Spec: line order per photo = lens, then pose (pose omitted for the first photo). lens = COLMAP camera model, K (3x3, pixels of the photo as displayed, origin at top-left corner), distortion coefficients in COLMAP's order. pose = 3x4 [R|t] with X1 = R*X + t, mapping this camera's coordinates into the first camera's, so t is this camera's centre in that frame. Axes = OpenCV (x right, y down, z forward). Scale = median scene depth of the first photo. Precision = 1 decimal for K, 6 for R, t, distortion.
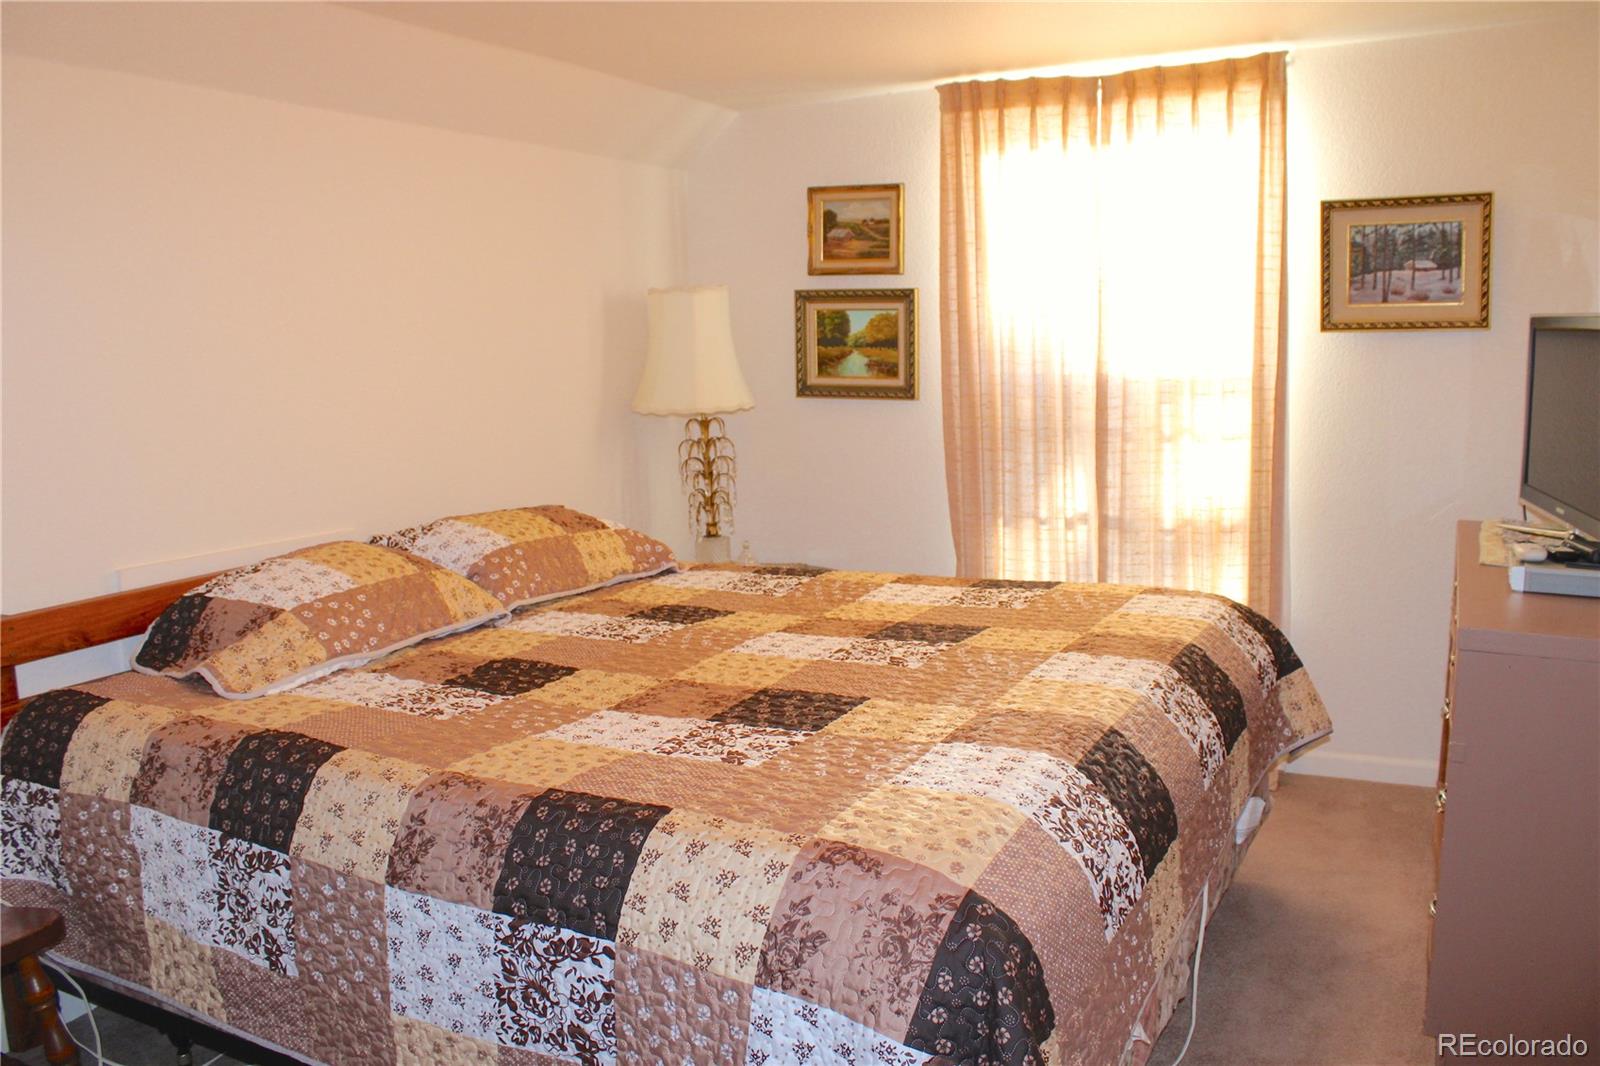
lens RADIAL K [[1358.7, 0, 800.0], [0, 1358.7, 533.0], [0, 0, 1]] dist [-0.171878, 0.170248]
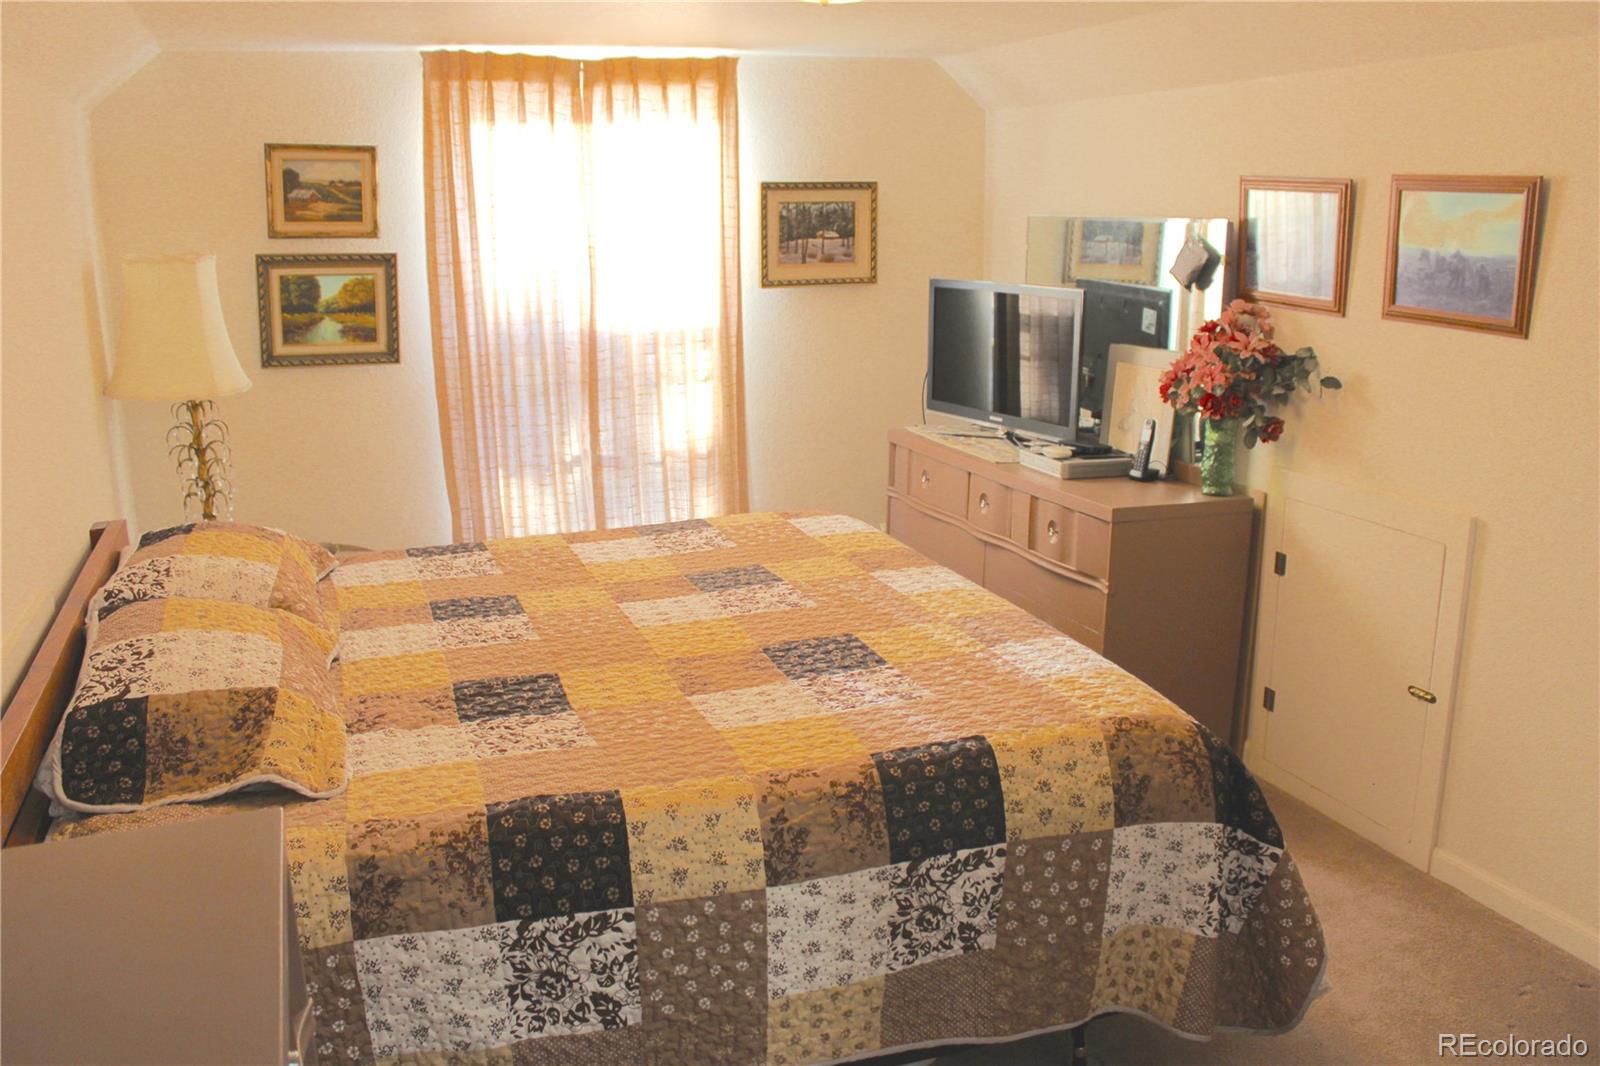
lens RADIAL K [[1358.7, 0, 800.0], [0, 1358.7, 533.0], [0, 0, 1]] dist [-0.171878, 0.170248]
pose [[0.658618, -0.157163, 0.735882, -0.525389], [0.097794, 0.987529, 0.123381, -0.075382], [-0.746095, -0.009297, 0.665774, 0.128016]]
